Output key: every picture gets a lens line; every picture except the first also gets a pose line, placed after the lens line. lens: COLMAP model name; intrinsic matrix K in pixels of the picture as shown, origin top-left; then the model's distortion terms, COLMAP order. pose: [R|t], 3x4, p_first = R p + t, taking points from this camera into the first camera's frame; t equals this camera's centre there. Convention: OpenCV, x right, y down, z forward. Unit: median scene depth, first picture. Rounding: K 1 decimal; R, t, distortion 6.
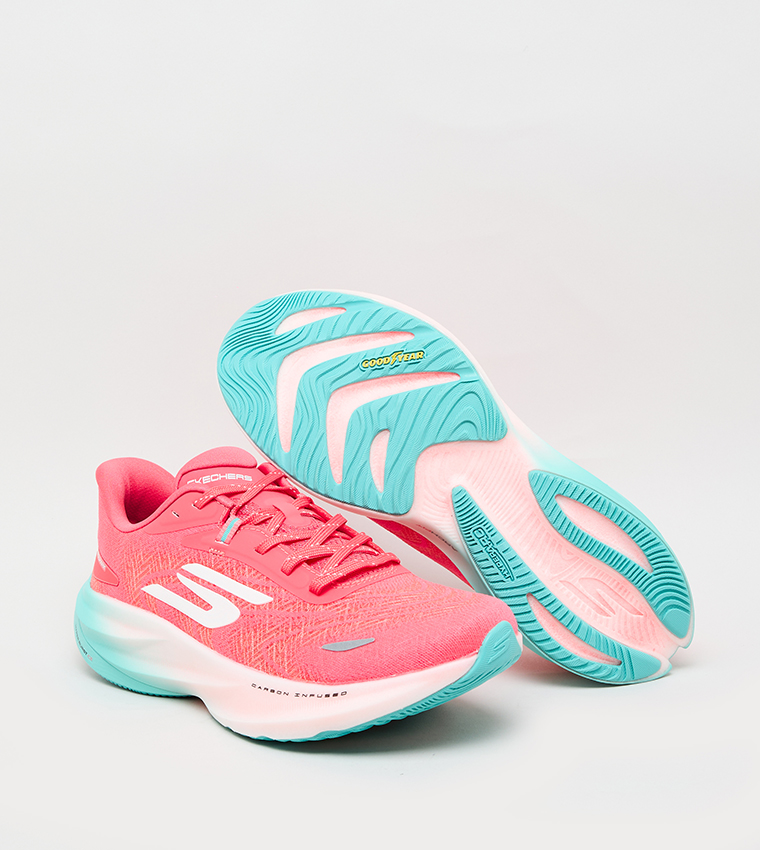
lens RADIAL K [[2749.8, 0, 380.0], [0, 2749.8, 425.0], [0, 0, 1]] dist [0.997466, -28.665702]
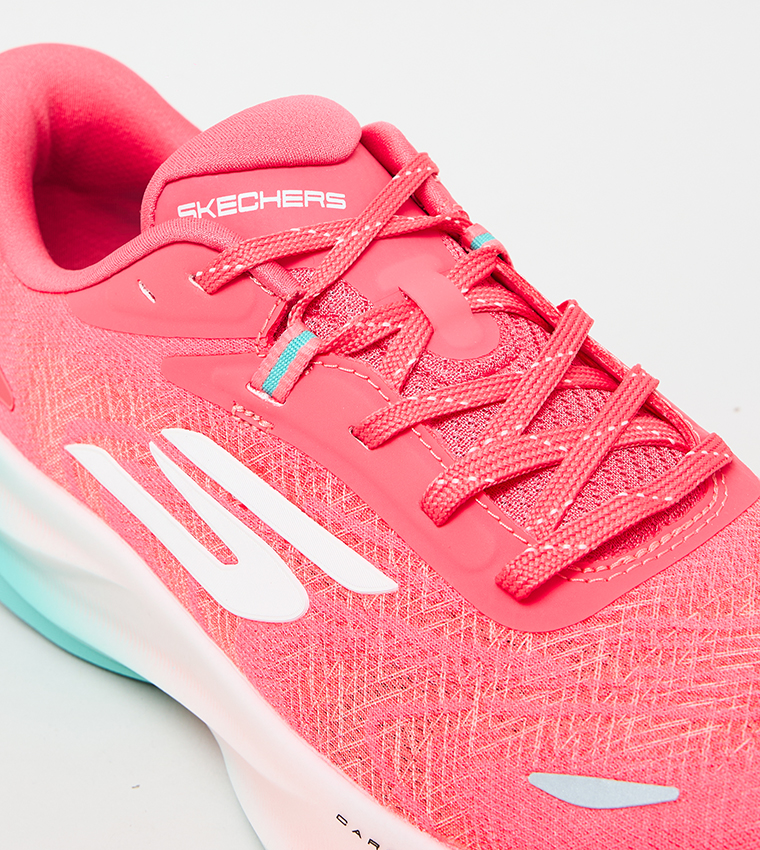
lens RADIAL K [[2749.8, 0, 380.0], [0, 2749.8, 425.0], [0, 0, 1]] dist [0.997466, -28.665702]
pose [[0.998994, 0.038207, -0.023473, -0.032553], [-0.026883, 0.929261, 0.368445, -0.093920], [0.035890, -0.367443, 0.929353, 0.649385]]
